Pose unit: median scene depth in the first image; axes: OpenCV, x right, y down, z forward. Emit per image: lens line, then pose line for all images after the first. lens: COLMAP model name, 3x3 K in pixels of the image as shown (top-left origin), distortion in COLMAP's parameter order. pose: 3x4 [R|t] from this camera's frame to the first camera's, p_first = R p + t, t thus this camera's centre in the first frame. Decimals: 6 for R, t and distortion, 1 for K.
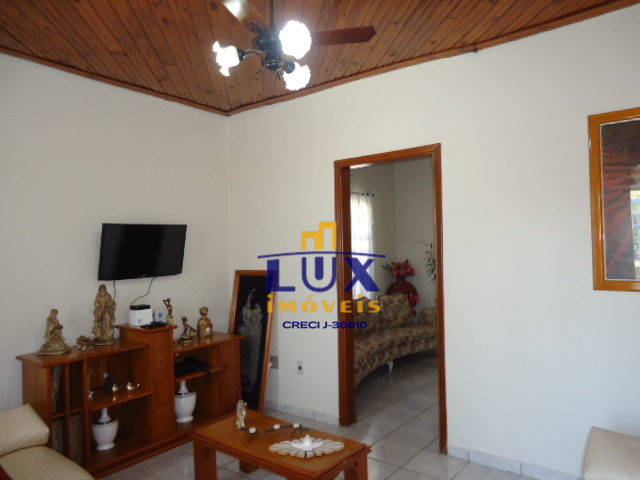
lens RADIAL K [[466.0, 0, 322.6], [0, 466.0, 239.2], [0, 0, 1]] dist [-0.002469, -0.003285]
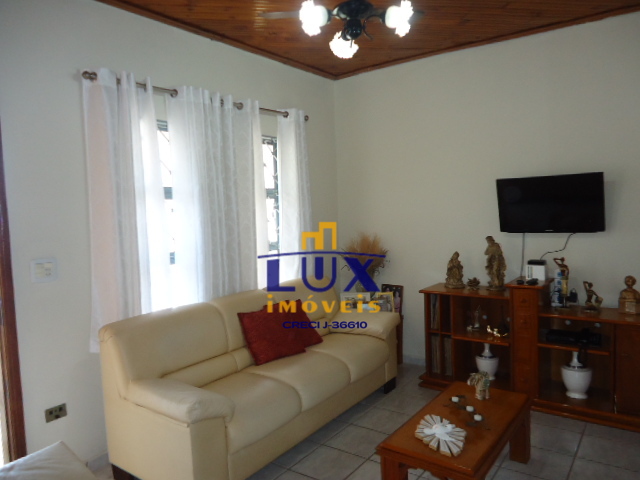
lens RADIAL K [[466.0, 0, 323.0], [0, 466.0, 241.1], [0, 0, 1]] dist [-0.002469, -0.003285]
pose [[0.020284, 0.099832, -0.994798, 0.942527], [0.053129, 0.993489, 0.100784, -0.035112], [0.998382, -0.054897, 0.014848, 0.888908]]
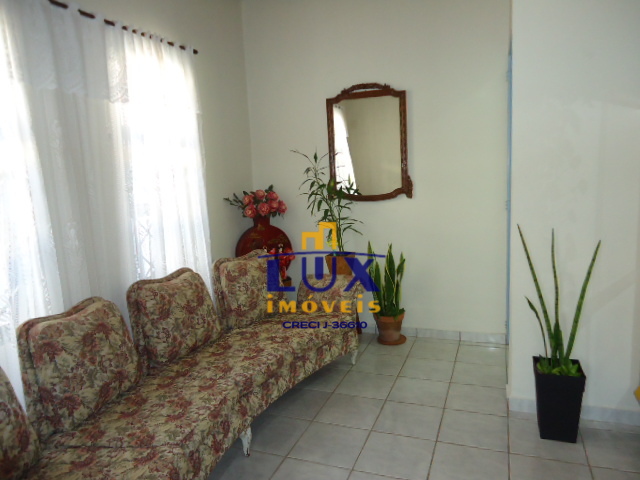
lens RADIAL K [[466.0, 0, 319.5], [0, 466.0, 239.9], [0, 0, 1]] dist [-0.002469, -0.003285]
pose [[0.957139, -0.065911, 0.282029, 0.078361], [0.021947, 0.987467, 0.156291, 0.022948], [-0.288796, -0.143403, 0.946590, 0.462192]]
